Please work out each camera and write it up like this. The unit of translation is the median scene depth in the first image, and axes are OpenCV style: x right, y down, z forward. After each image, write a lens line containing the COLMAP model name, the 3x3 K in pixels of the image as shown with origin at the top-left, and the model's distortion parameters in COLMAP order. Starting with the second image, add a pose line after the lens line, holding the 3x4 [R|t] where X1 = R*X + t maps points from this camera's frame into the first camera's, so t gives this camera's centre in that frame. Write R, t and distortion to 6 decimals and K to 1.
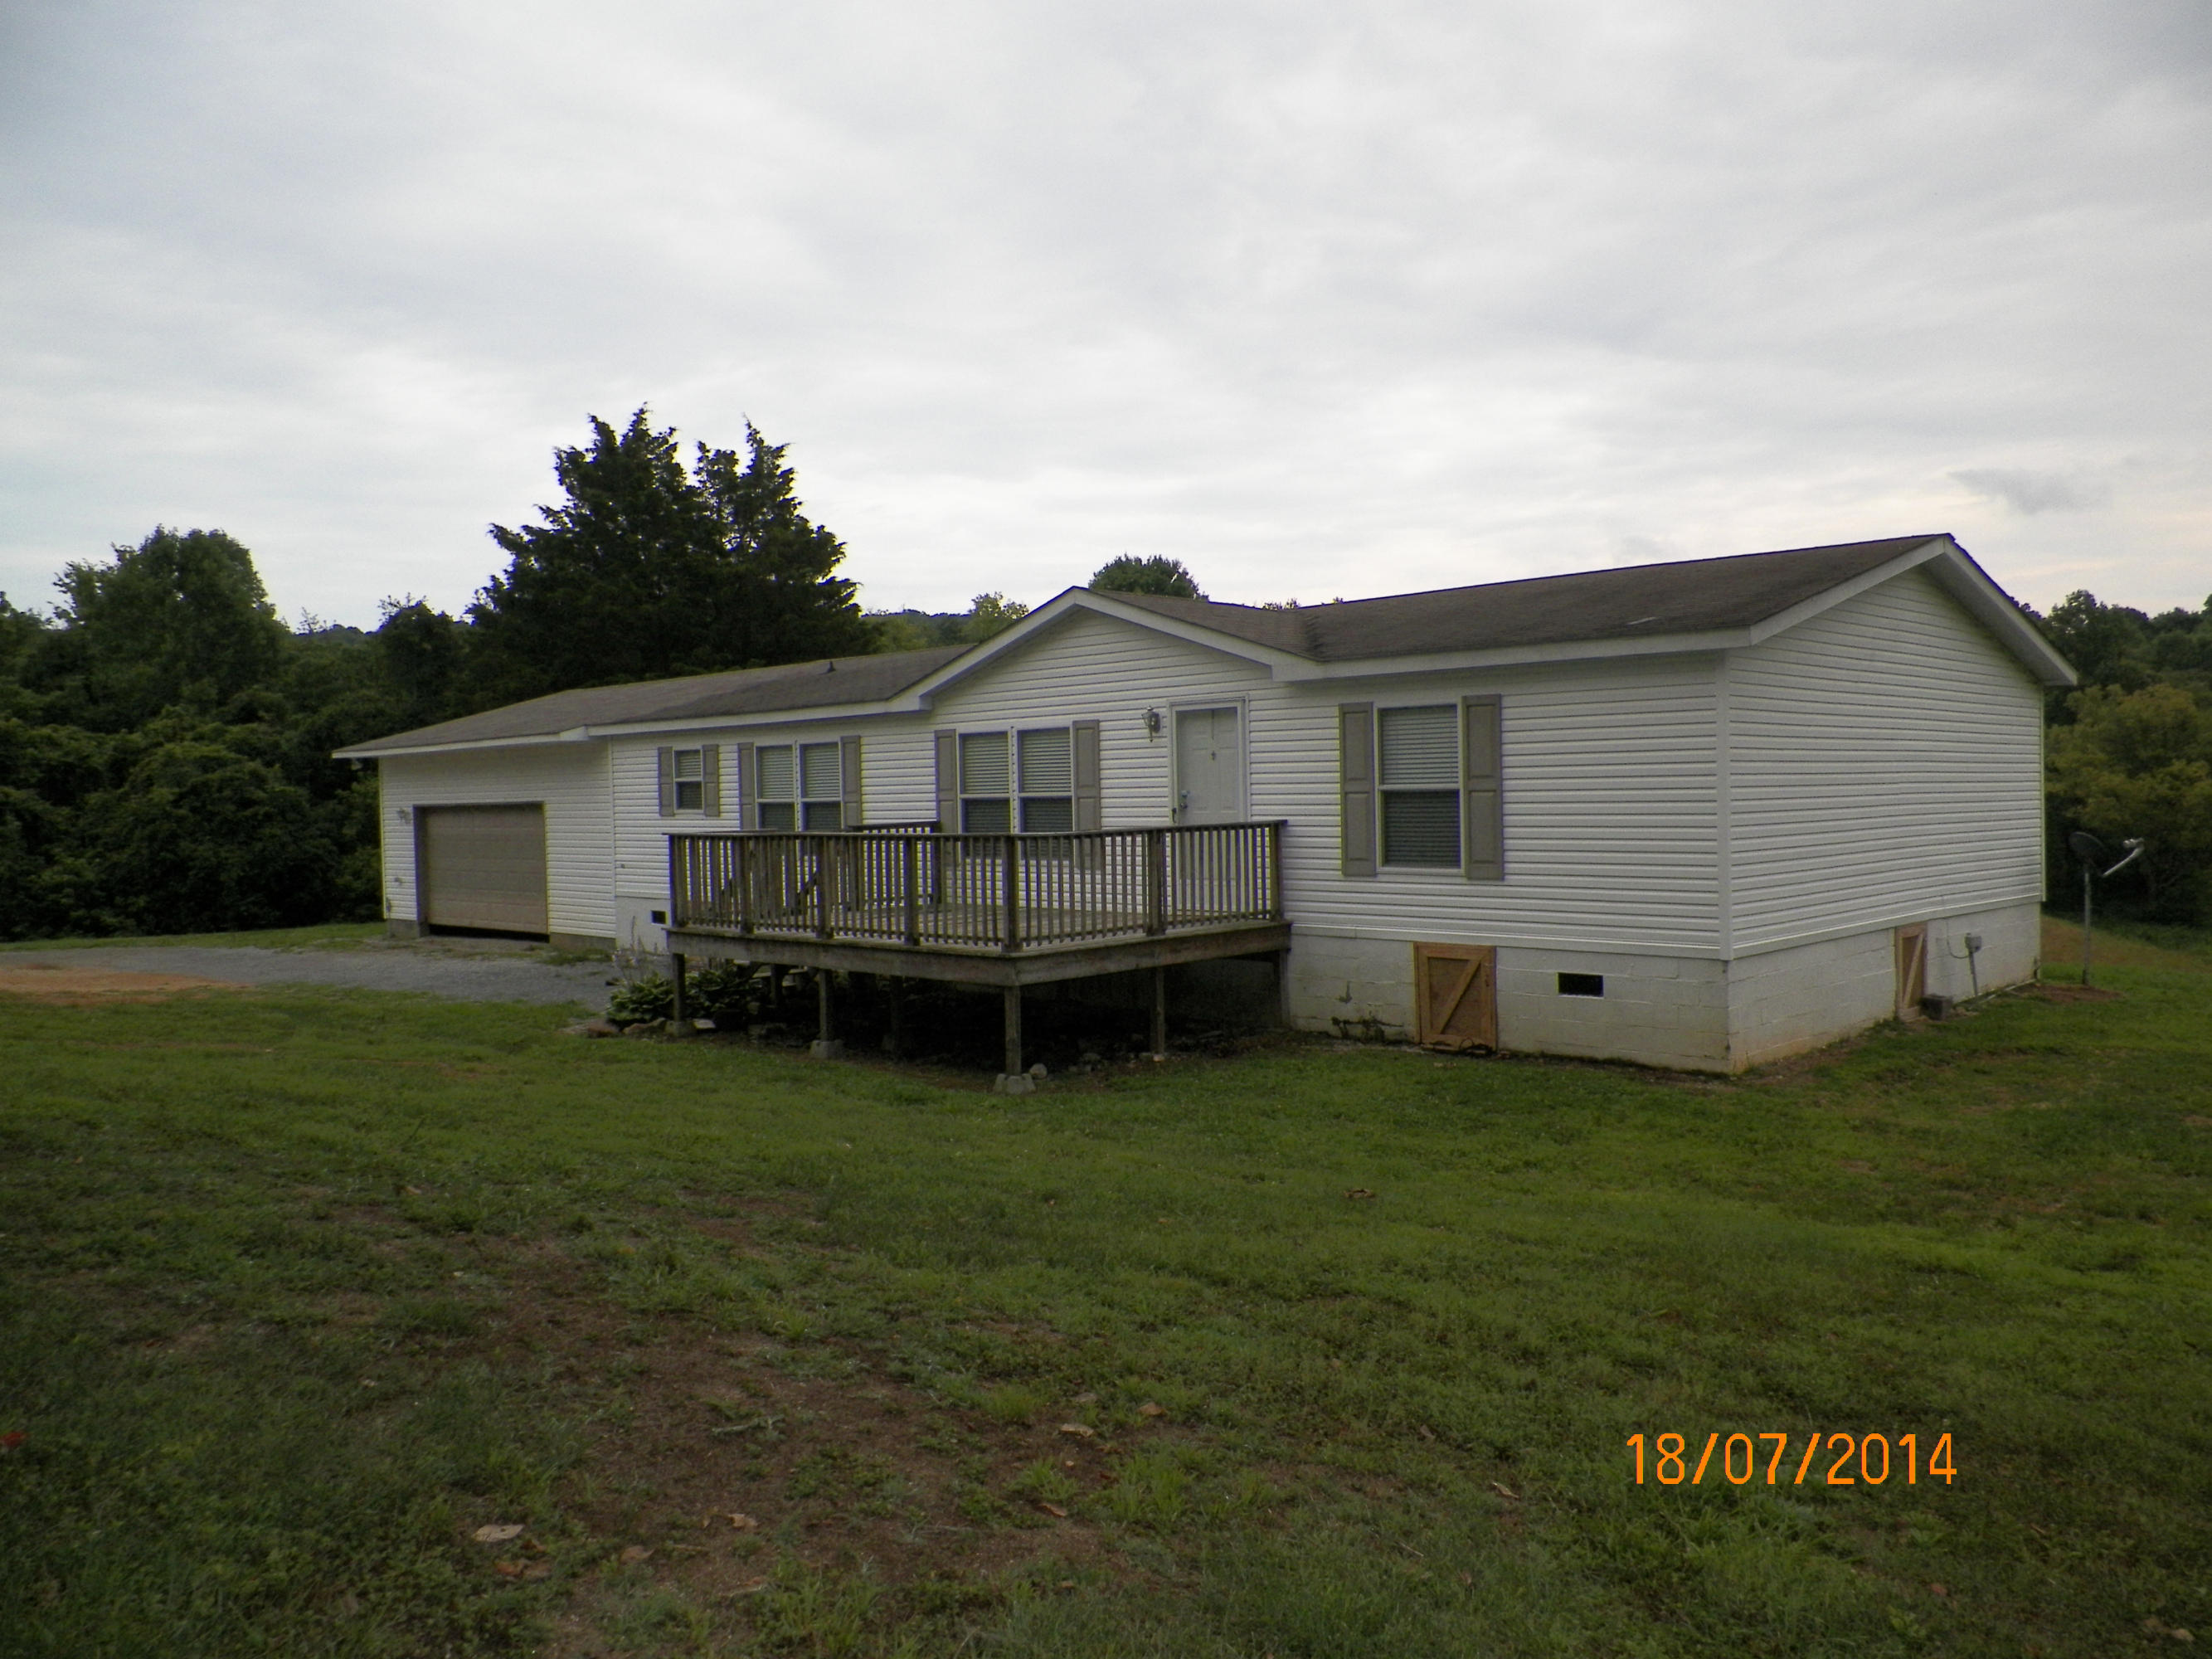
lens RADIAL K [[1650.9, 0, 1106.0], [0, 1650.9, 829.5], [0, 0, 1]] dist [0.004371, -0.000983]
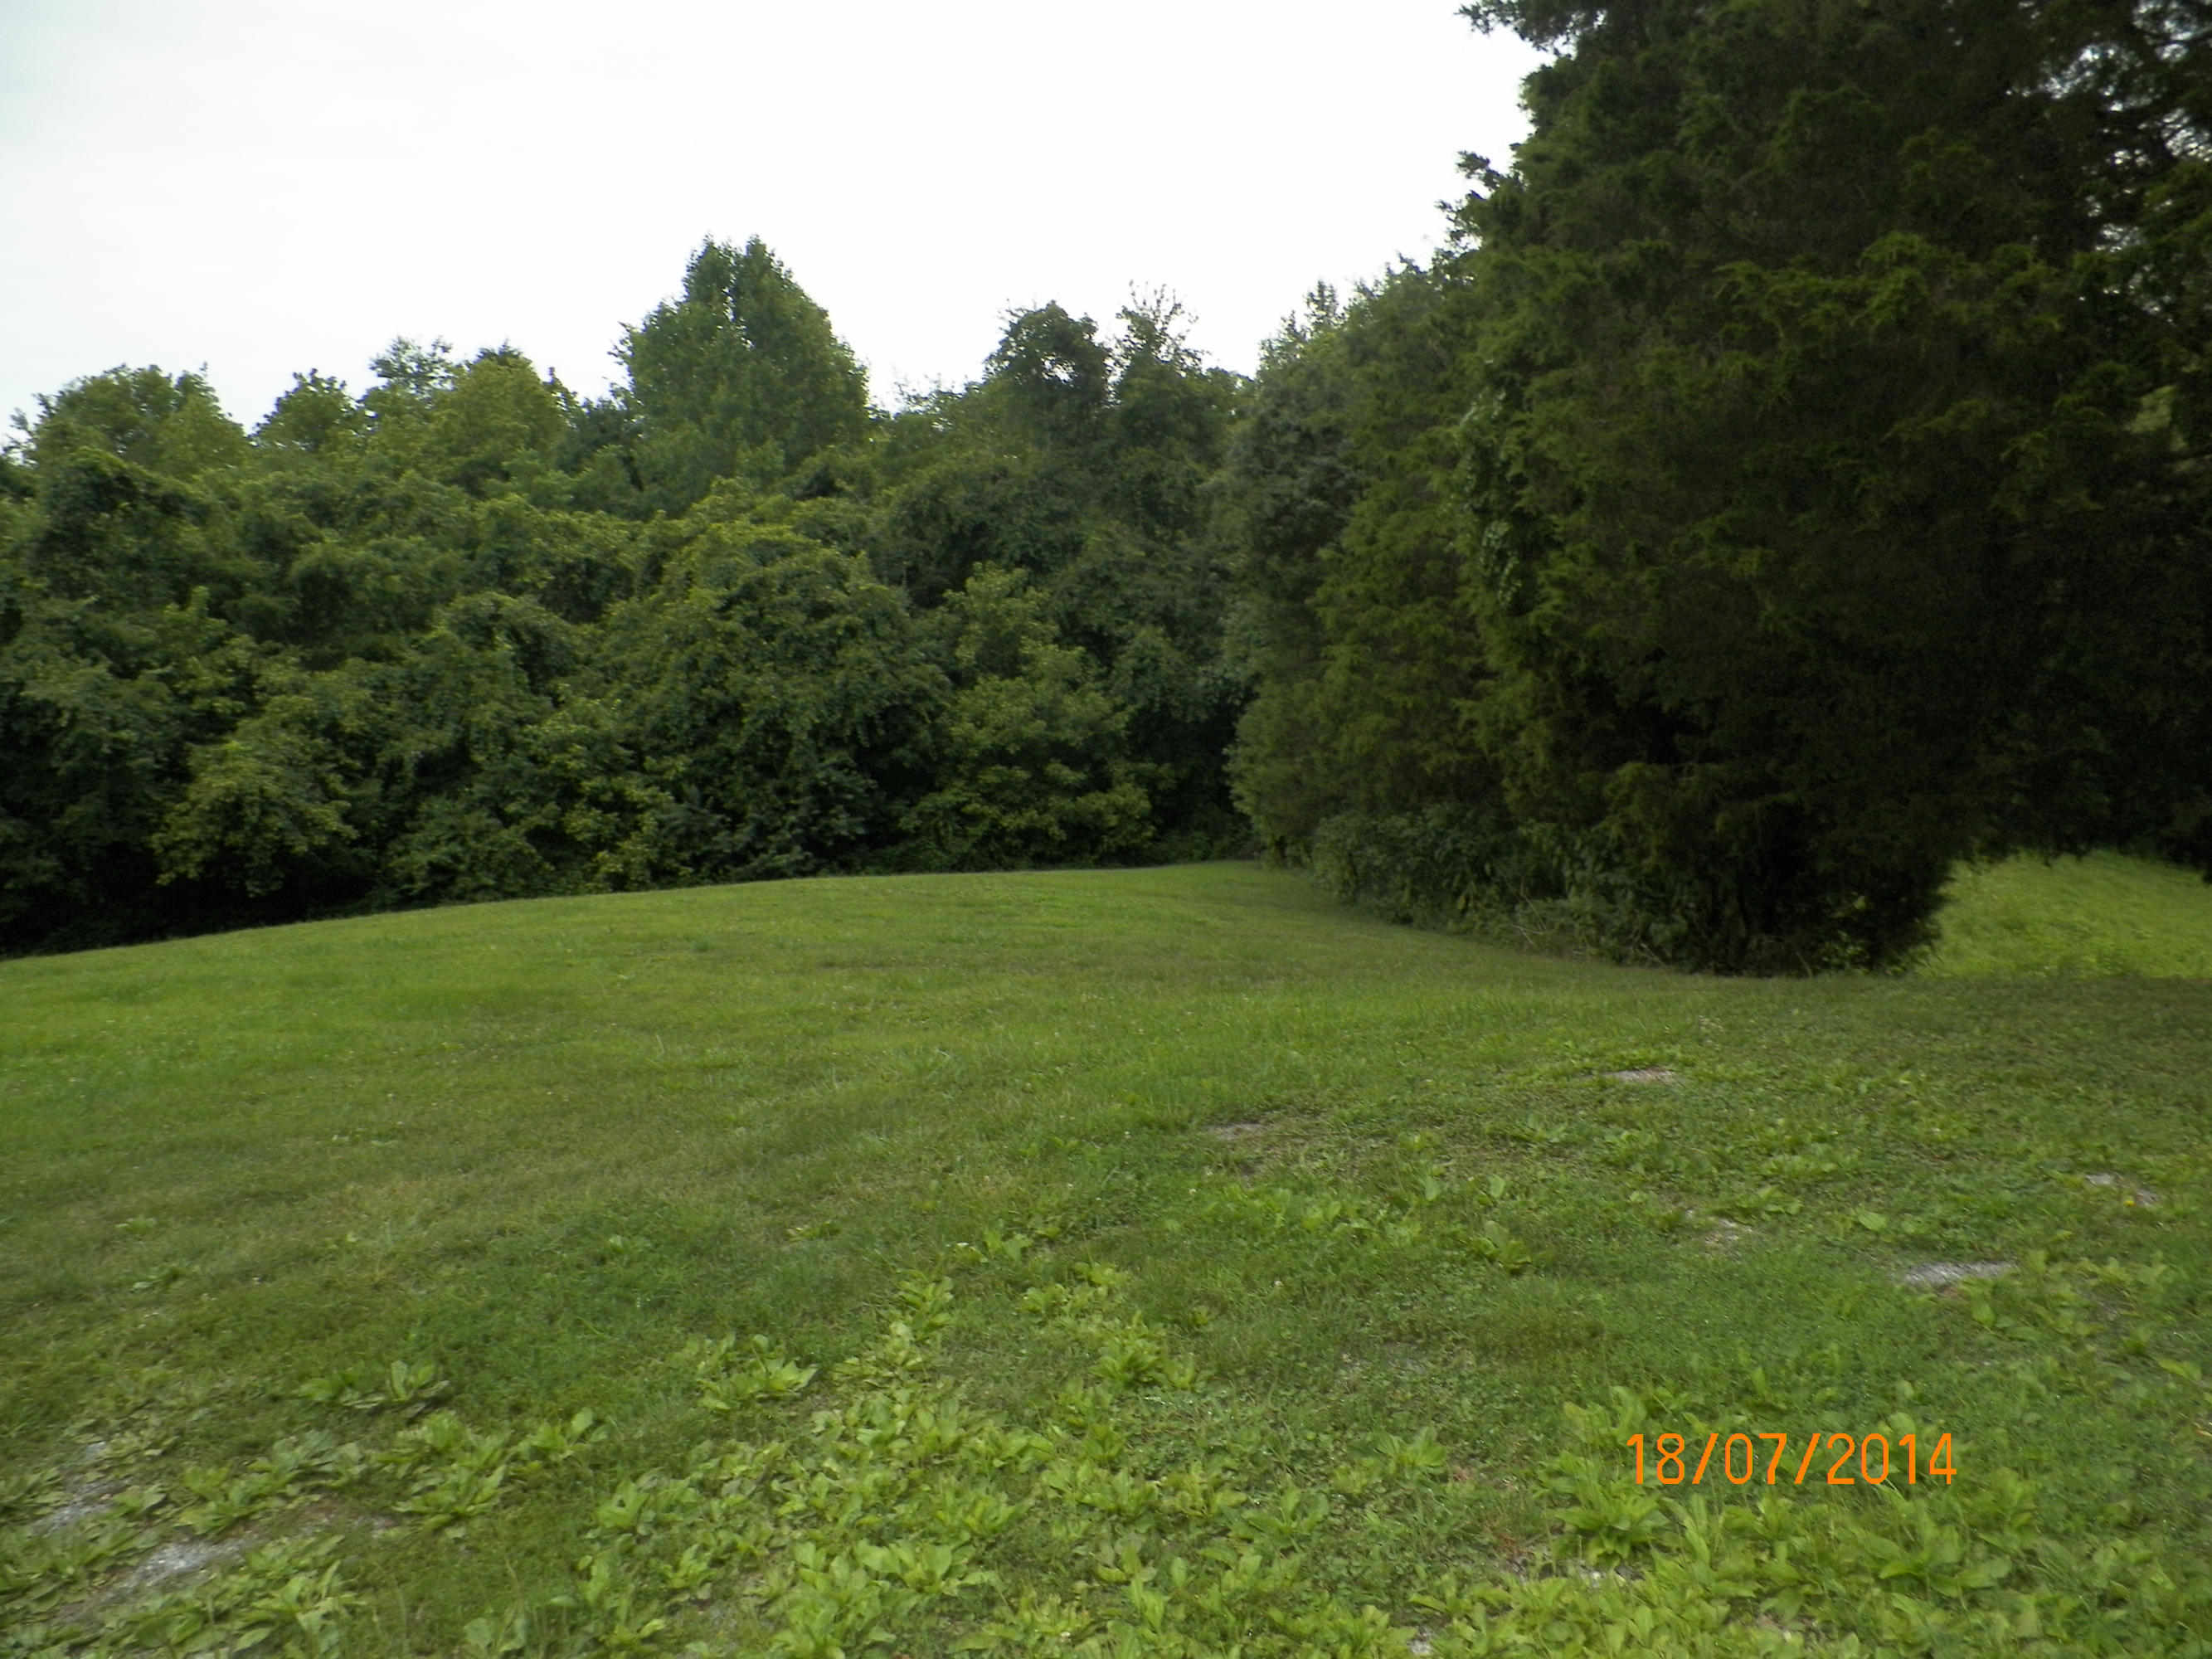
lens RADIAL K [[1650.9, 0, 1106.0], [0, 1650.9, 829.5], [0, 0, 1]] dist [0.004371, -0.000983]
pose [[0.946936, 0.015294, -0.321058, -0.206058], [0.016891, 0.995119, 0.097223, 0.008304], [0.320978, -0.097487, 0.942056, 0.419312]]
